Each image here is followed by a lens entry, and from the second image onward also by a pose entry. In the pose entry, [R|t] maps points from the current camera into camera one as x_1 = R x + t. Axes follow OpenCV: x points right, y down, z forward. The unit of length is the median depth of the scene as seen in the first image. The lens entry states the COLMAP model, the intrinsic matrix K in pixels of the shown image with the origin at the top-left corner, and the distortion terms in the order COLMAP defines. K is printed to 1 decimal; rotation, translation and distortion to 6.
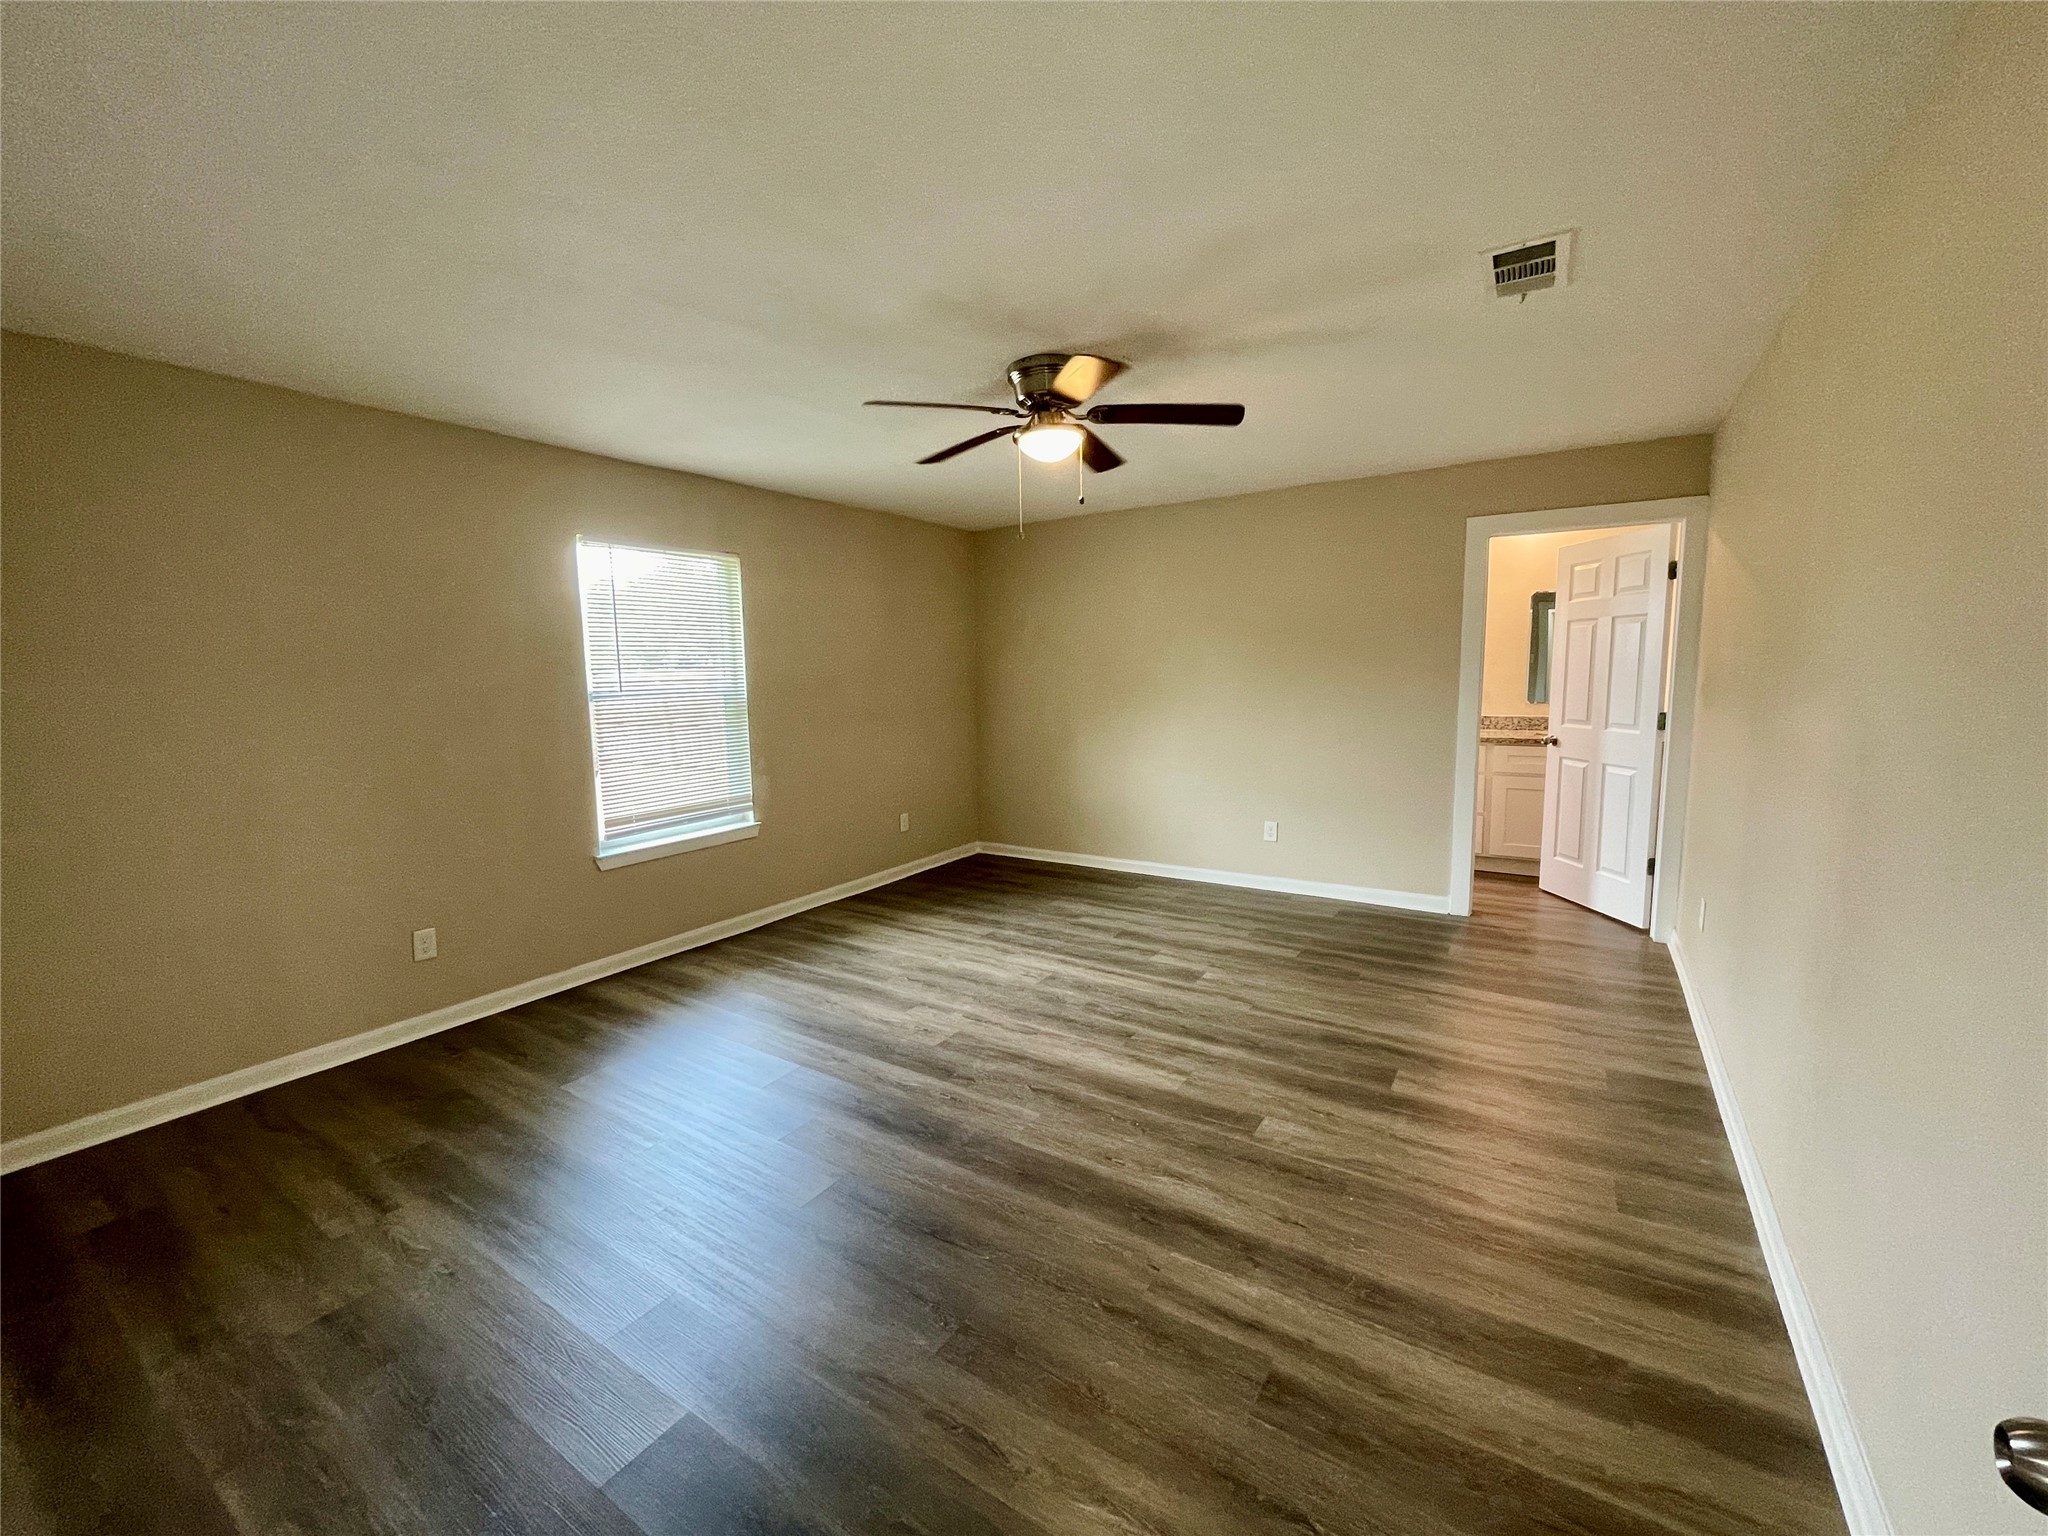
lens RADIAL K [[823.3, 0, 1024.0], [0, 823.3, 768.0], [0, 0, 1]] dist [-0.003470, -0.000037]
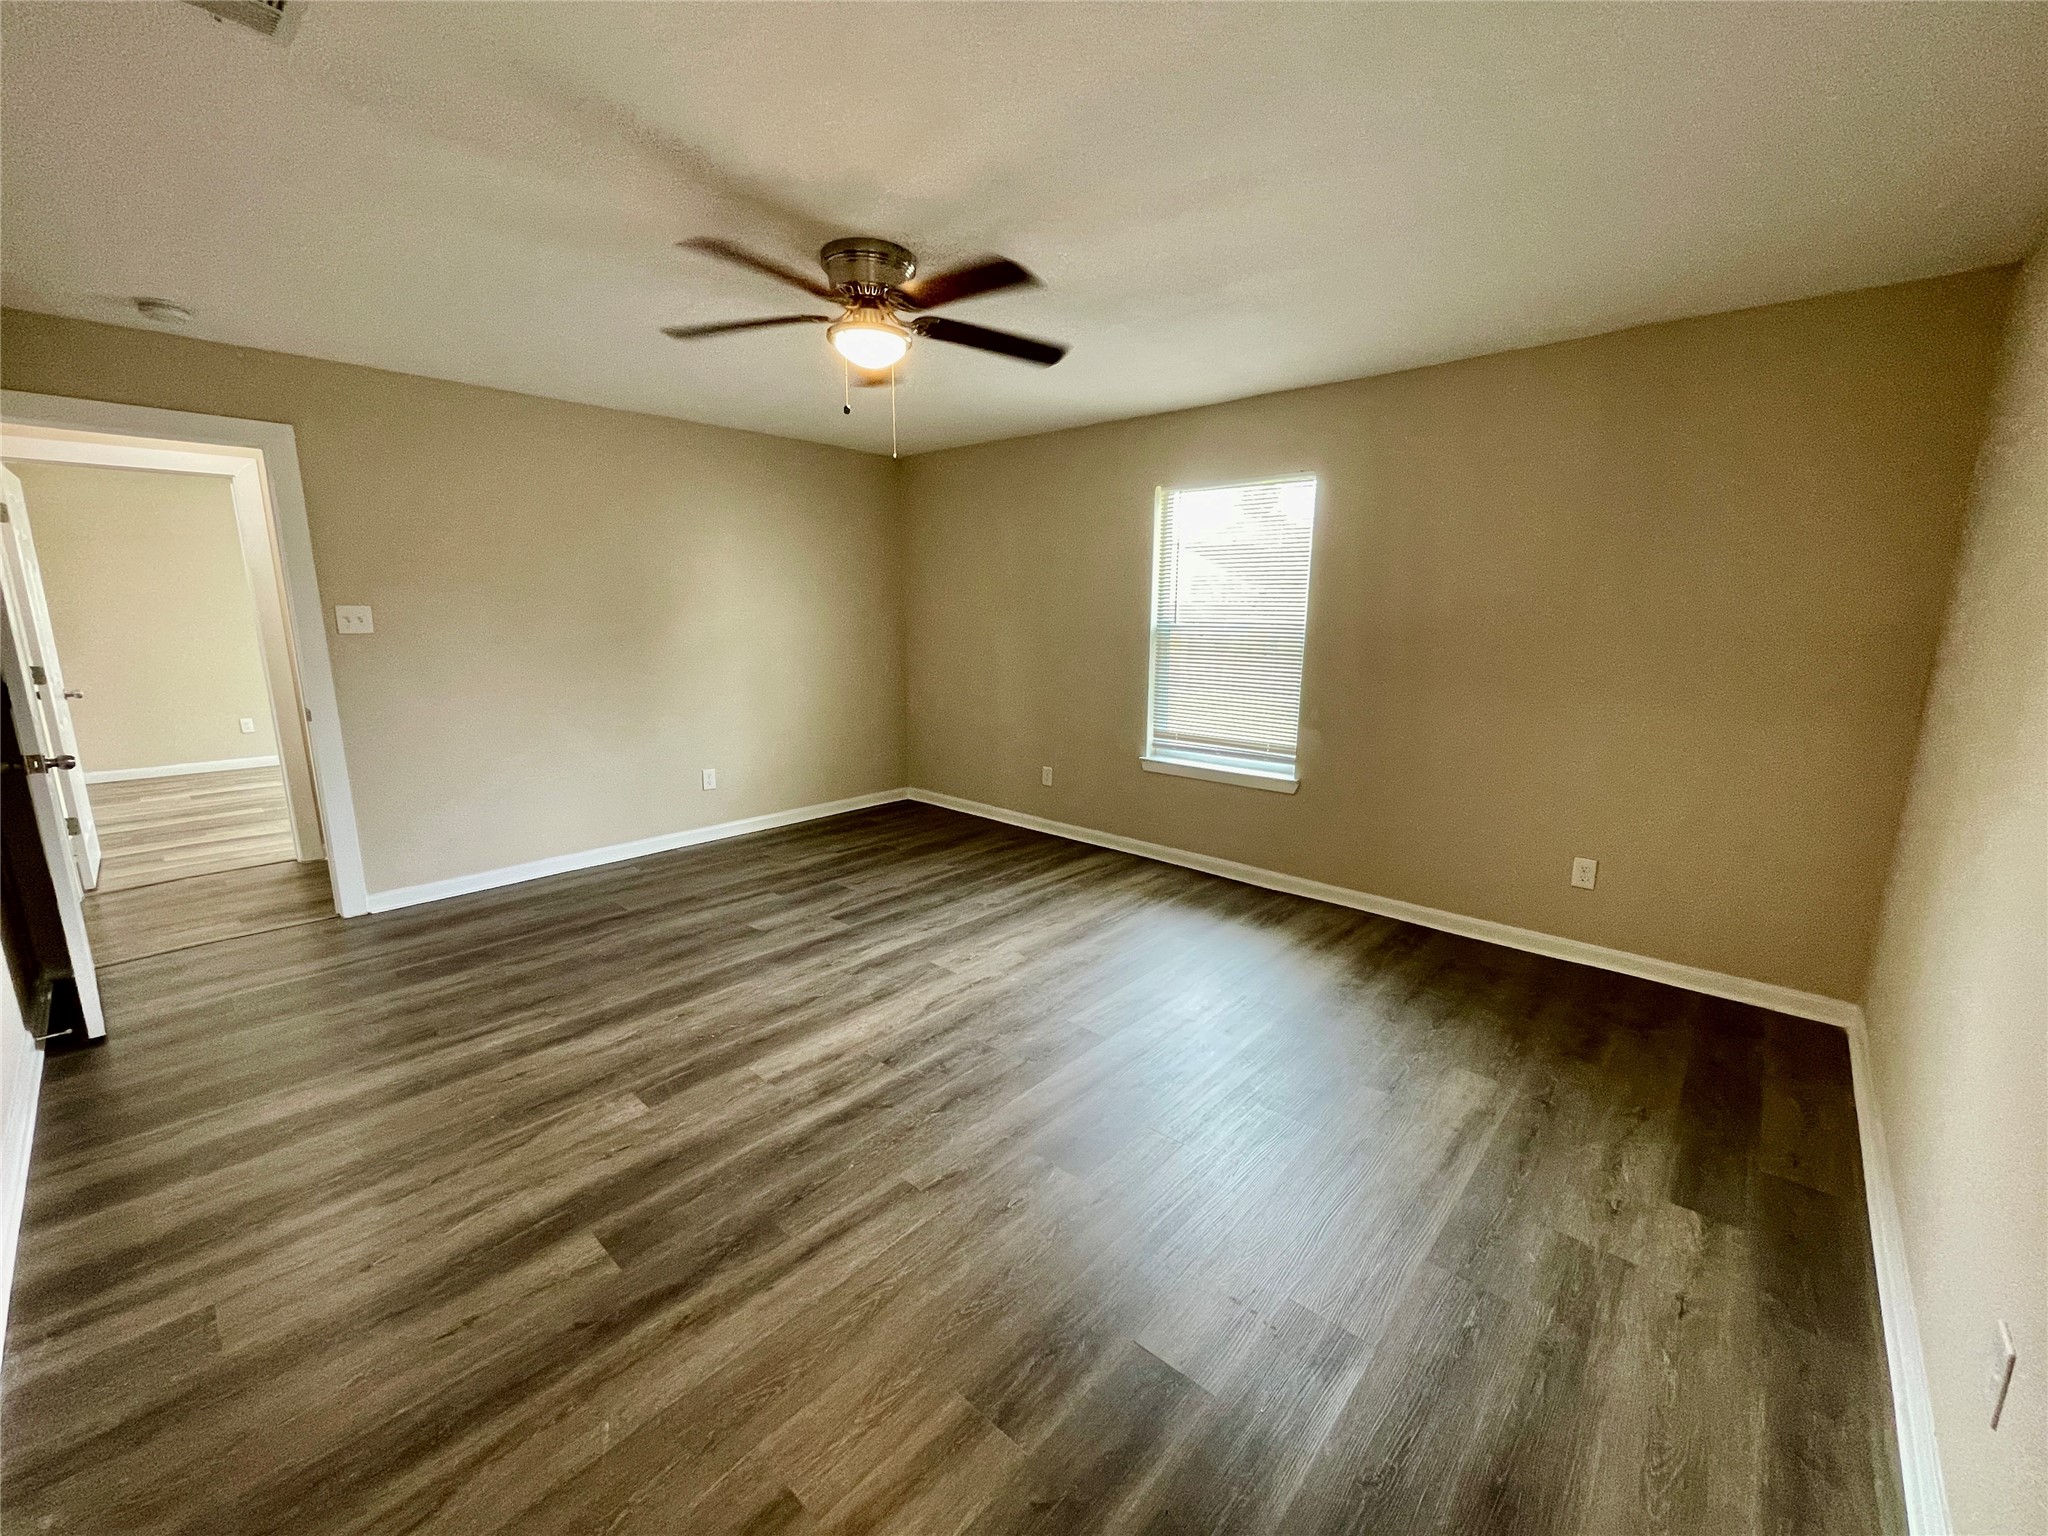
lens RADIAL K [[823.3, 0, 1024.0], [0, 823.3, 768.0], [0, 0, 1]] dist [-0.003470, -0.000037]
pose [[-0.151042, 0.209509, -0.966071, 0.838505], [-0.125513, 0.965308, 0.228967, -0.163085], [0.980527, 0.155838, -0.119506, 1.184782]]
